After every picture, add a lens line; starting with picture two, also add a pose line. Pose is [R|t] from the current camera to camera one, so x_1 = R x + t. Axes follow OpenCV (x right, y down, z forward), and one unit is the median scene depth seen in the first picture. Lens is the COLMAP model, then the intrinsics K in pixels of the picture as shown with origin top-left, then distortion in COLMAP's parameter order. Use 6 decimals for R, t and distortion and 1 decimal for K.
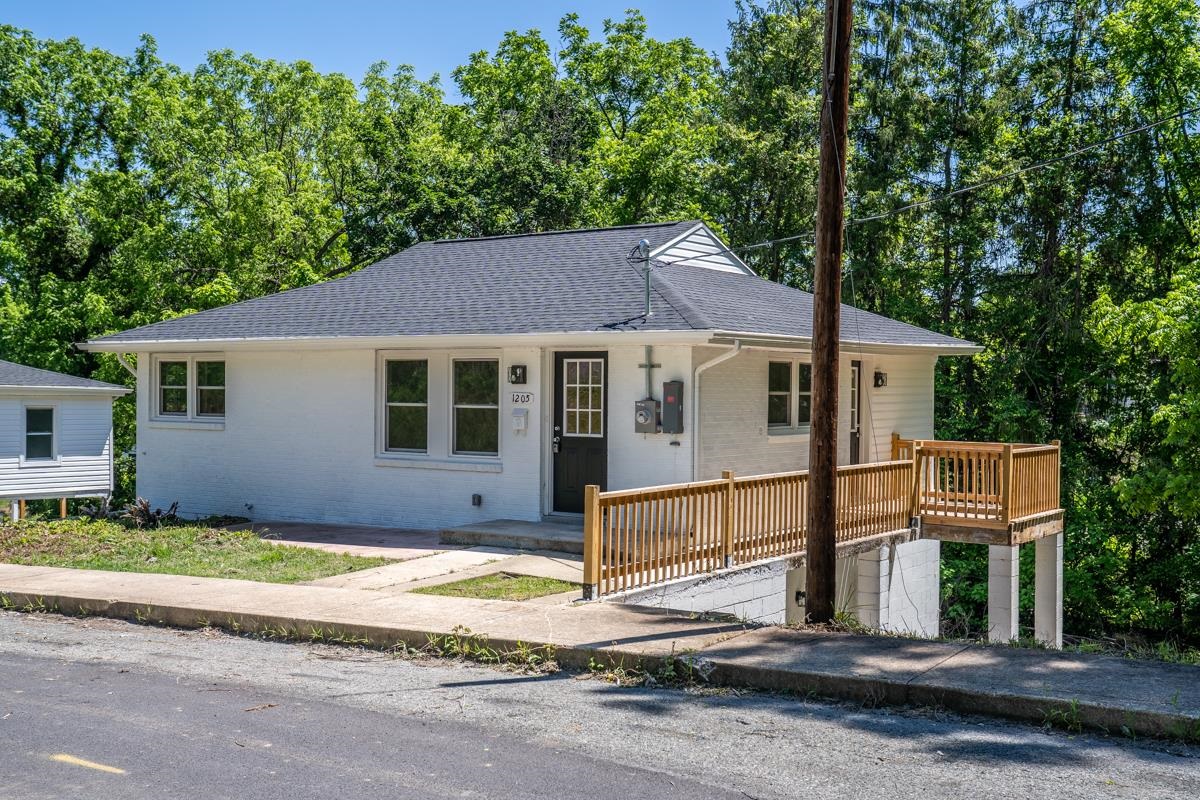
lens RADIAL K [[1345.0, 0, 598.4], [0, 1345.0, 424.5], [0, 0, 1]] dist [0.206307, 0.008838]
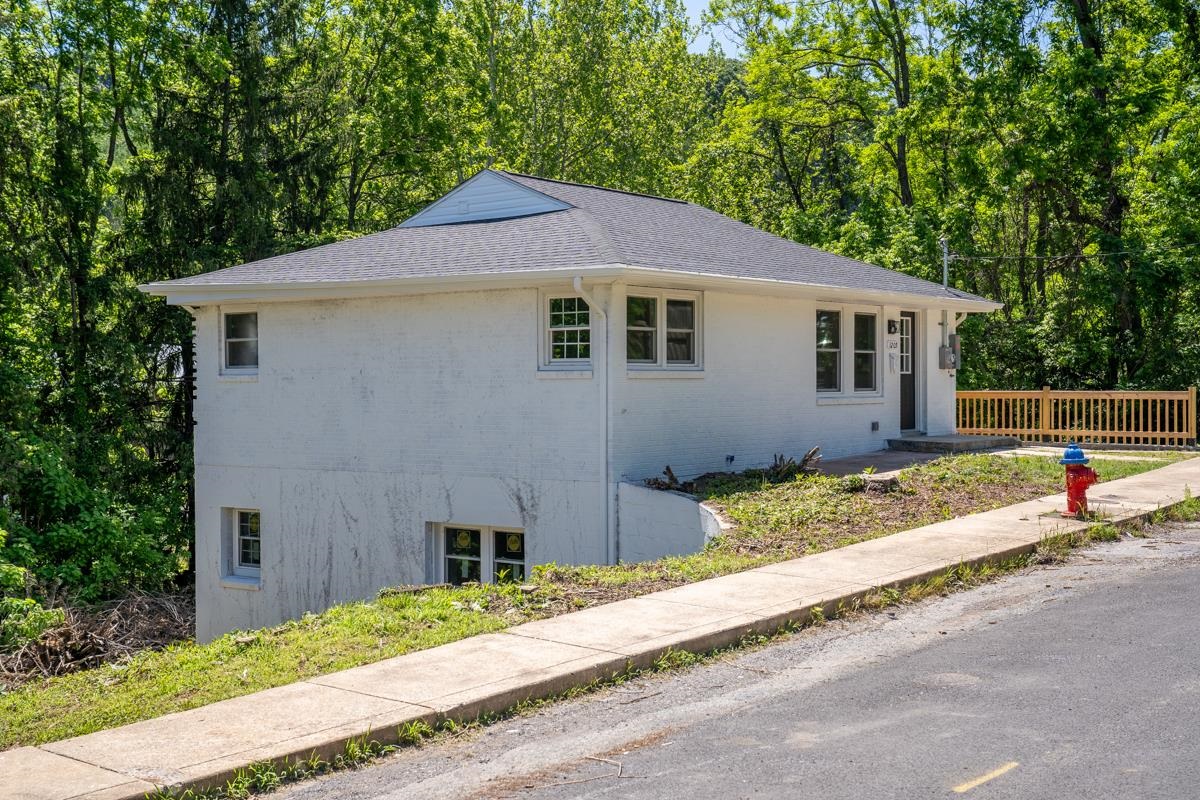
lens RADIAL K [[1479.4, 0, 600.0], [0, 1479.4, 400.0], [0, 0, 1]] dist [-0.008849, -0.002488]
pose [[0.034031, -0.041866, 0.998544, -1.425986], [0.004268, 0.999119, 0.041745, -0.025550], [-0.999412, 0.002841, 0.034179, 1.180242]]
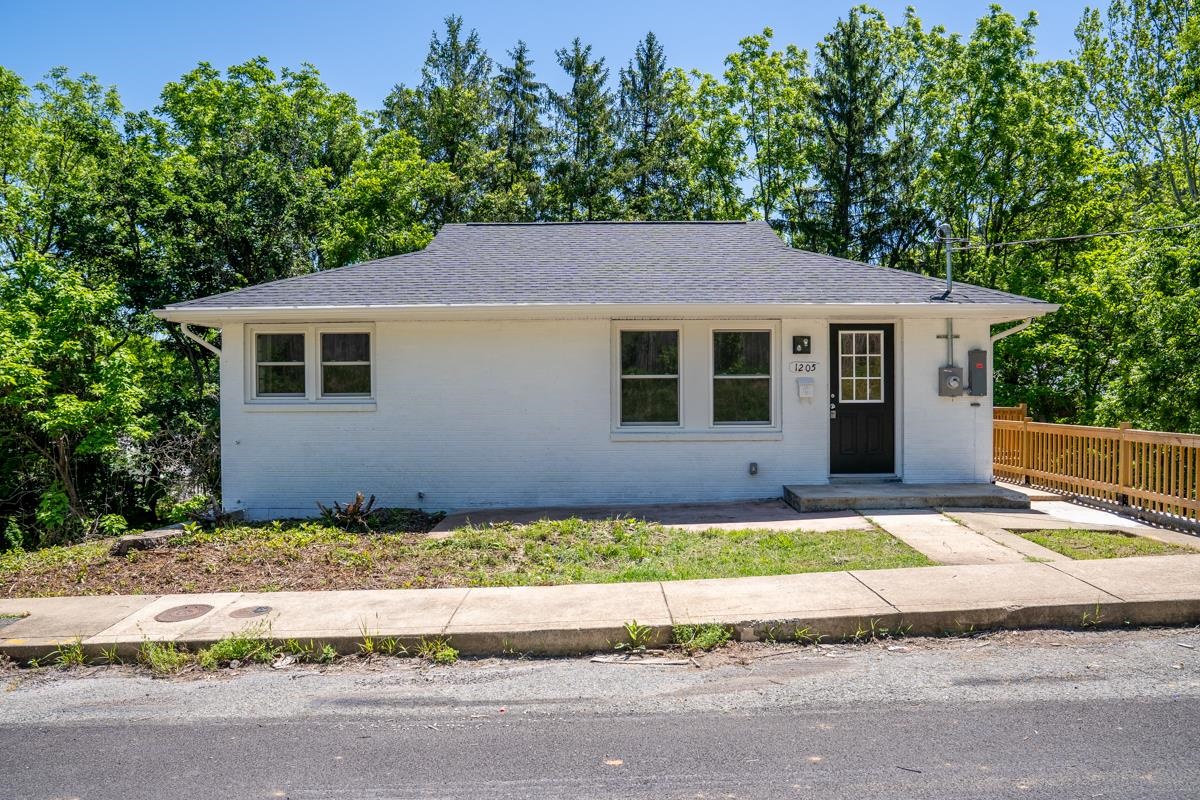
lens RADIAL K [[837.1, 0, 600.0], [0, 837.1, 400.0], [0, 0, 1]] dist [-0.003996, 0.001061]
pose [[0.801514, -0.024768, 0.597463, -0.547610], [0.027283, 0.999616, 0.004839, -0.001910], [-0.597354, 0.012422, 0.801882, 0.550165]]
